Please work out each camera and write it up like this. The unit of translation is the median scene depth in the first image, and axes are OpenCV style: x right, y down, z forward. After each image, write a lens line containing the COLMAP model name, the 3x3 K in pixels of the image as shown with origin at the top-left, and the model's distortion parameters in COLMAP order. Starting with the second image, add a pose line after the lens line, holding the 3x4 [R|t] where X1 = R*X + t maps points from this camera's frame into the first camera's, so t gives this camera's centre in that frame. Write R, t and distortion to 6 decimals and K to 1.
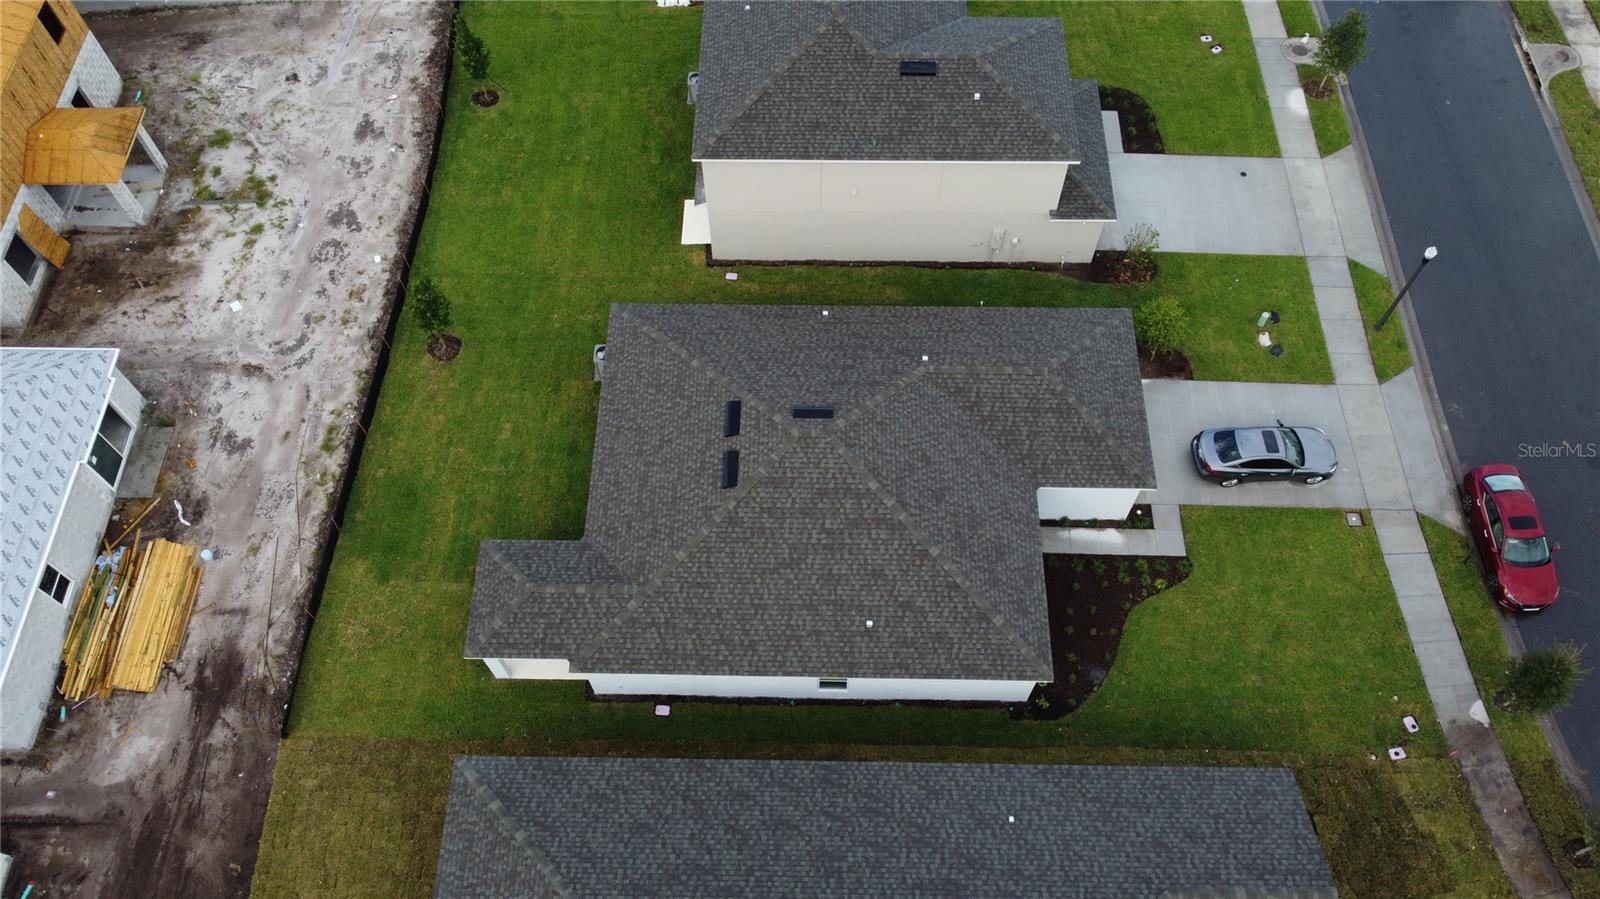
lens RADIAL K [[1211.9, 0, 797.4], [0, 1211.9, 449.5], [0, 0, 1]] dist [0.002772, -0.009874]
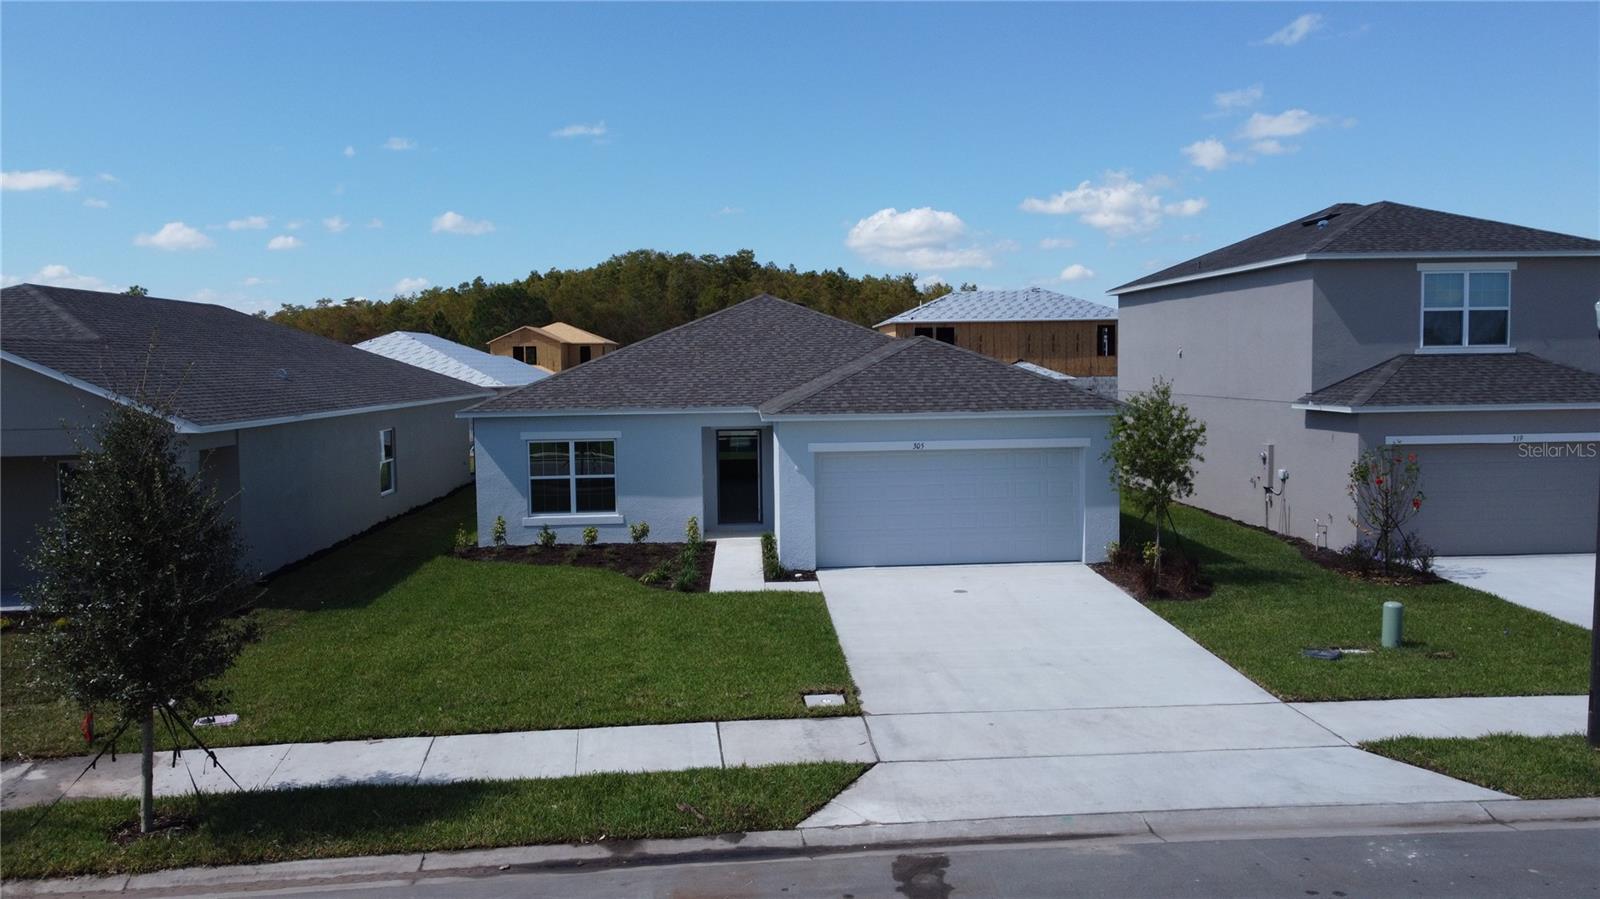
lens RADIAL K [[1211.9, 0, 798.4], [0, 1211.9, 447.7], [0, 0, 1]] dist [0.002772, -0.009874]
pose [[0.066440, 0.076587, -0.994847, 0.752237], [-0.864024, 0.503094, -0.018973, 0.031437], [0.499048, 0.860832, 0.099598, 0.836400]]
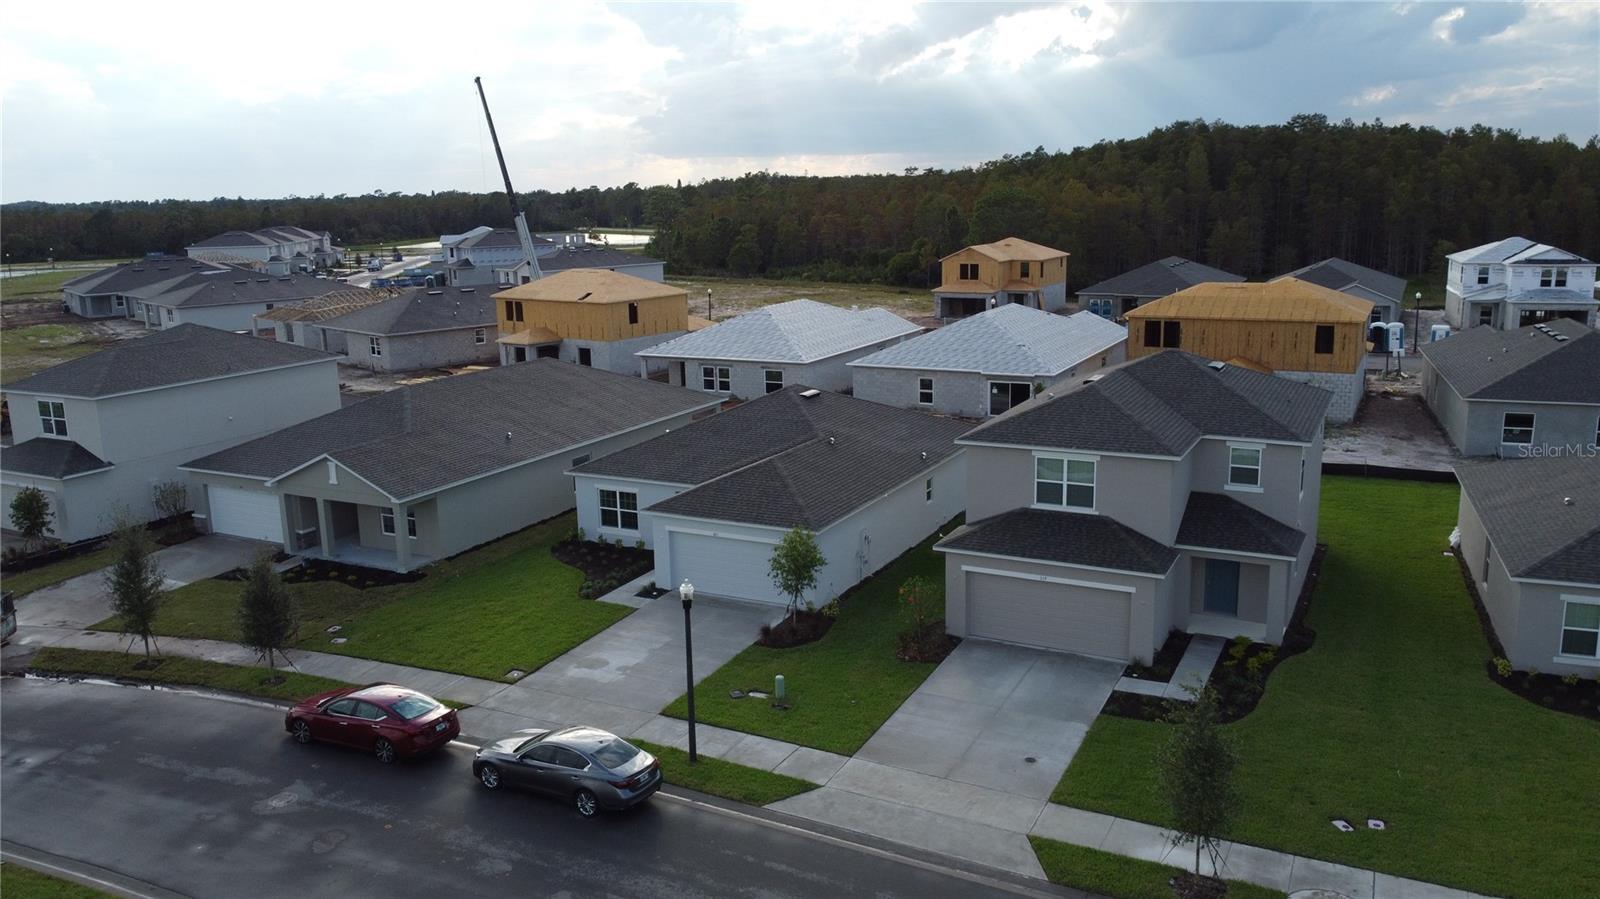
lens RADIAL K [[1211.9, 0, 796.9], [0, 1211.9, 448.9], [0, 0, 1]] dist [0.002772, -0.009874]
pose [[-0.449517, 0.205626, -0.869283, 1.023698], [-0.766272, 0.411374, 0.493557, -0.559712], [0.459089, 0.887969, -0.027354, 0.907088]]
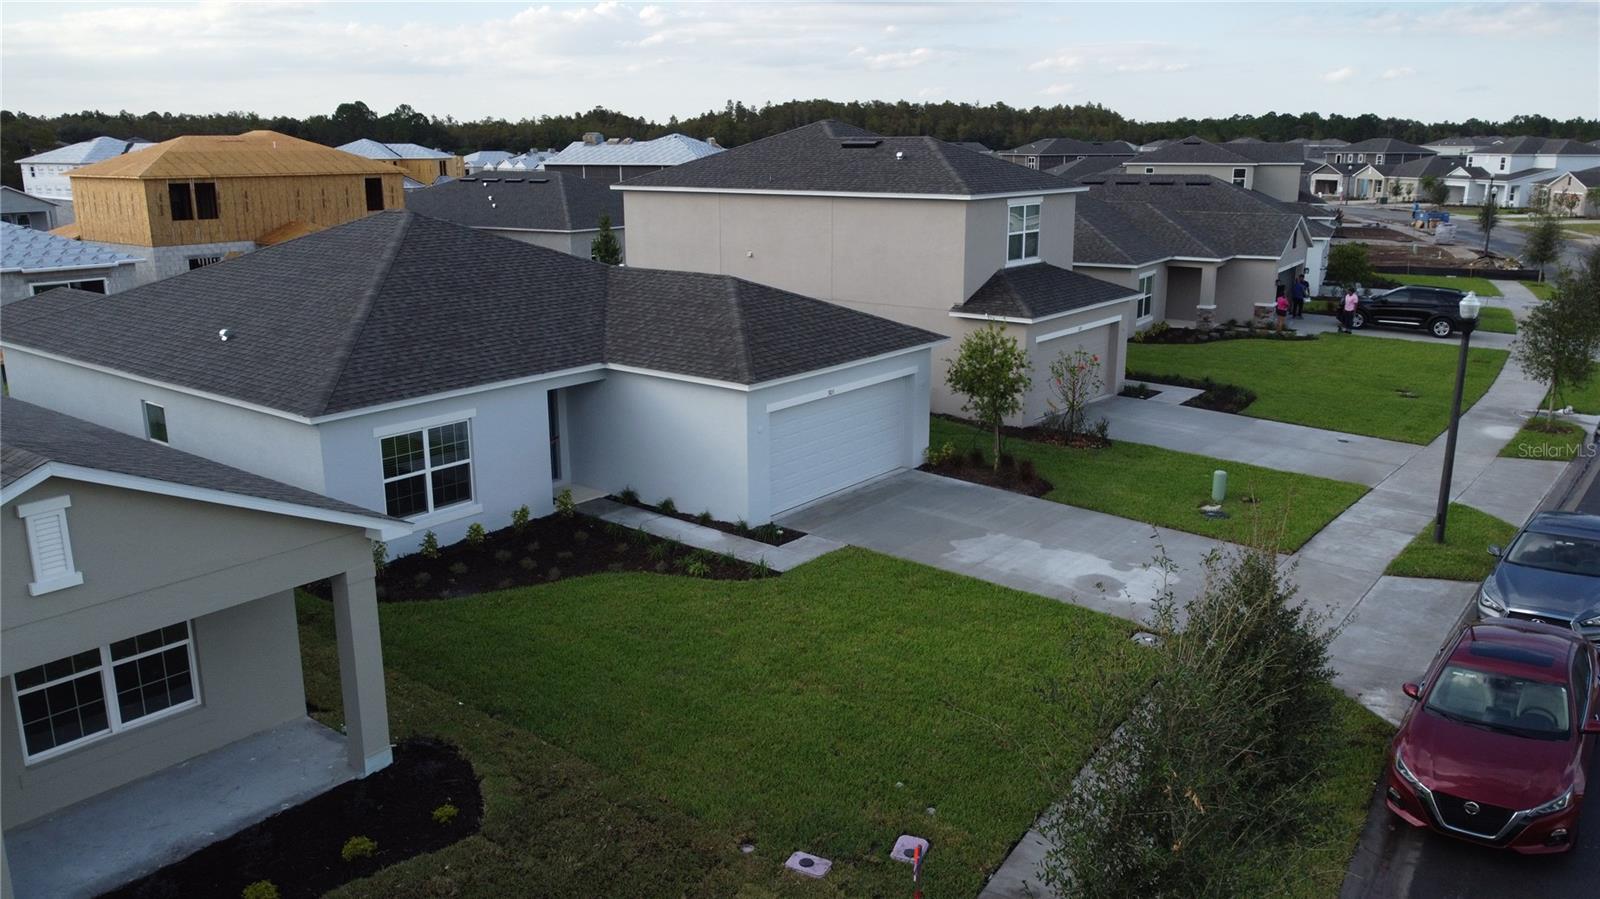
lens RADIAL K [[1211.9, 0, 796.7], [0, 1211.9, 445.0], [0, 0, 1]] dist [0.002772, -0.009874]
pose [[0.794765, 0.152133, -0.587541, 0.567941], [-0.531621, 0.641528, -0.553010, 0.307827], [0.292793, 0.751862, 0.590741, 0.597817]]
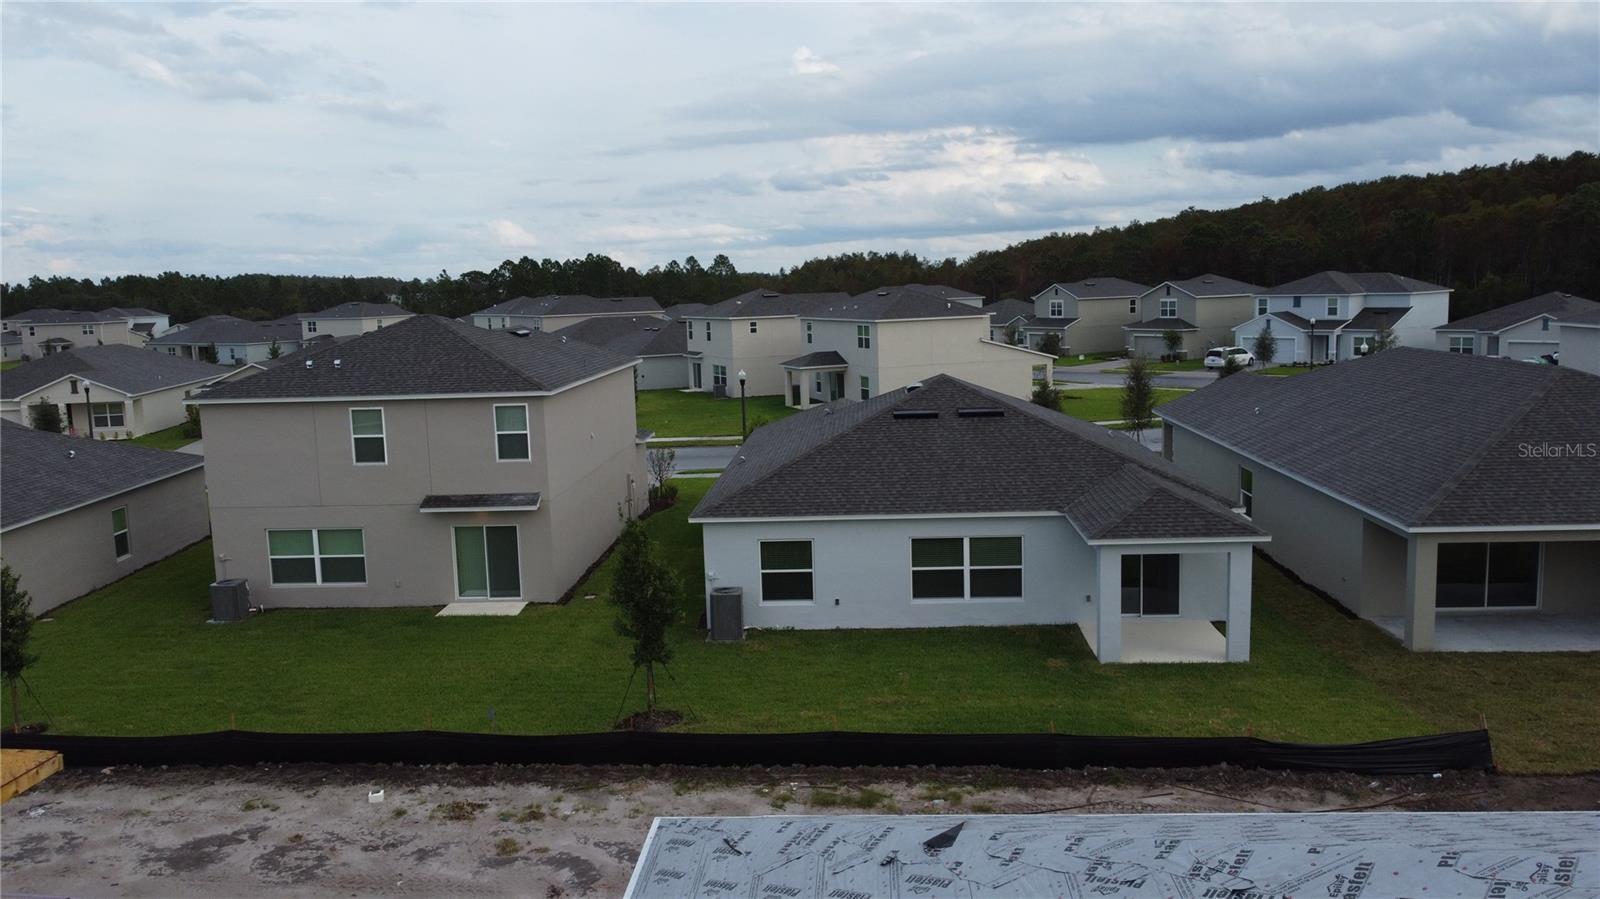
lens RADIAL K [[1211.9, 0, 793.9], [0, 1211.9, 454.6], [0, 0, 1]] dist [0.002772, -0.009874]
pose [[0.042026, -0.135074, 0.989944, -0.793672], [0.884954, 0.464960, 0.025873, -0.095975], [-0.463779, 0.874967, 0.139075, 0.793900]]
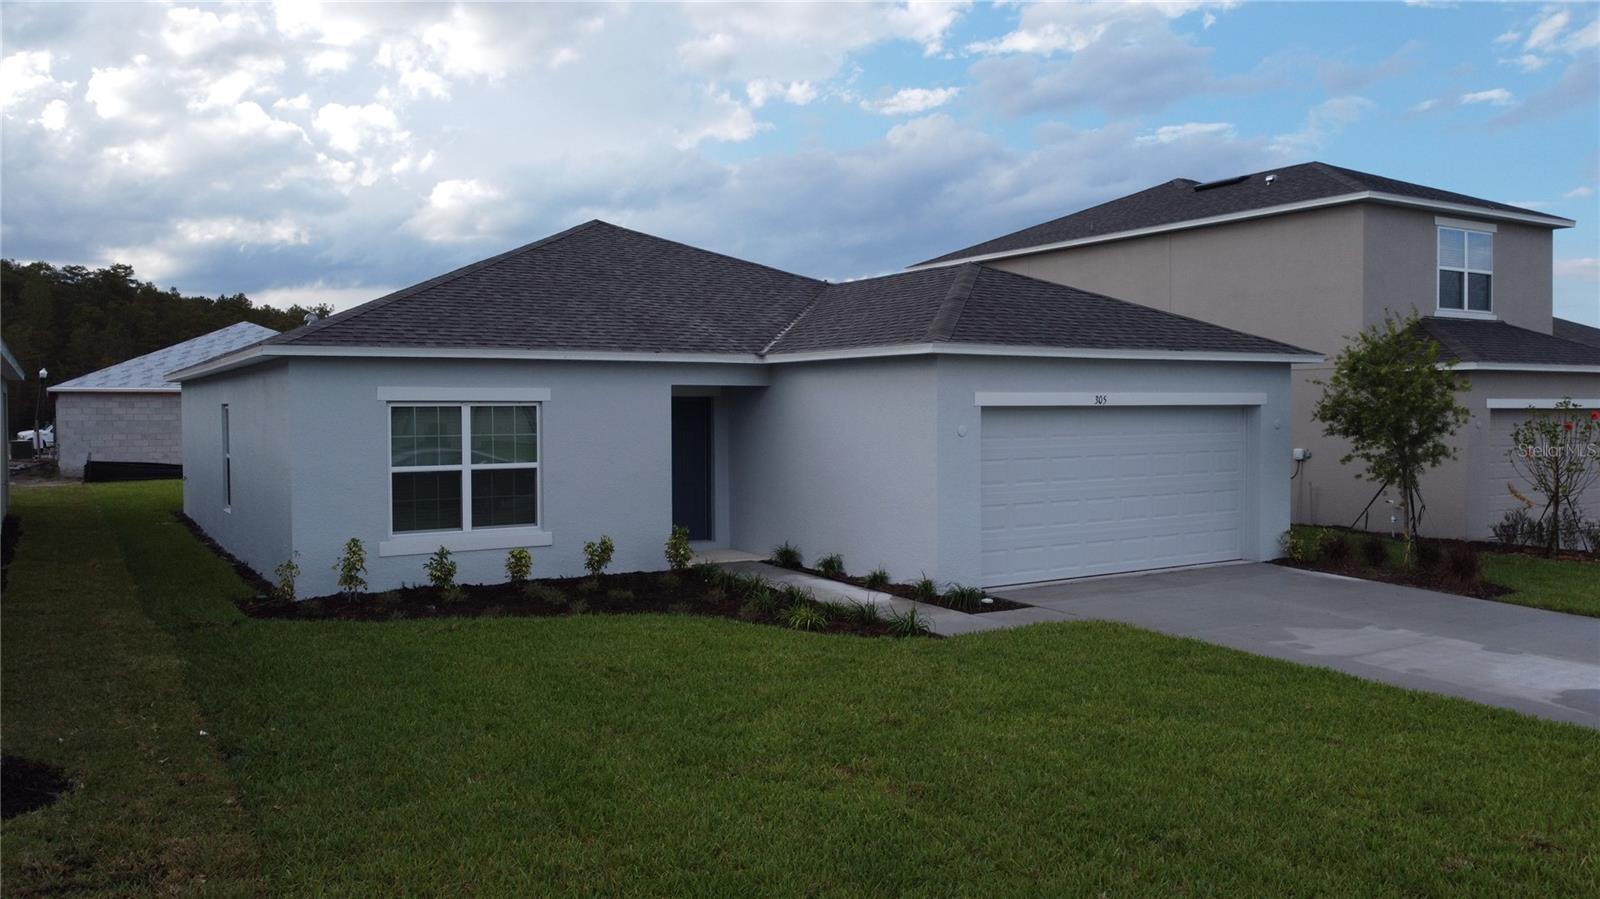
lens RADIAL K [[1211.9, 0, 797.1], [0, 1211.9, 446.6], [0, 0, 1]] dist [0.002772, -0.009874]
pose [[0.539660, 0.031442, -0.841296, 0.495490], [-0.735053, 0.504788, -0.452643, 0.204311], [0.410444, 0.862671, 0.295526, 0.785441]]
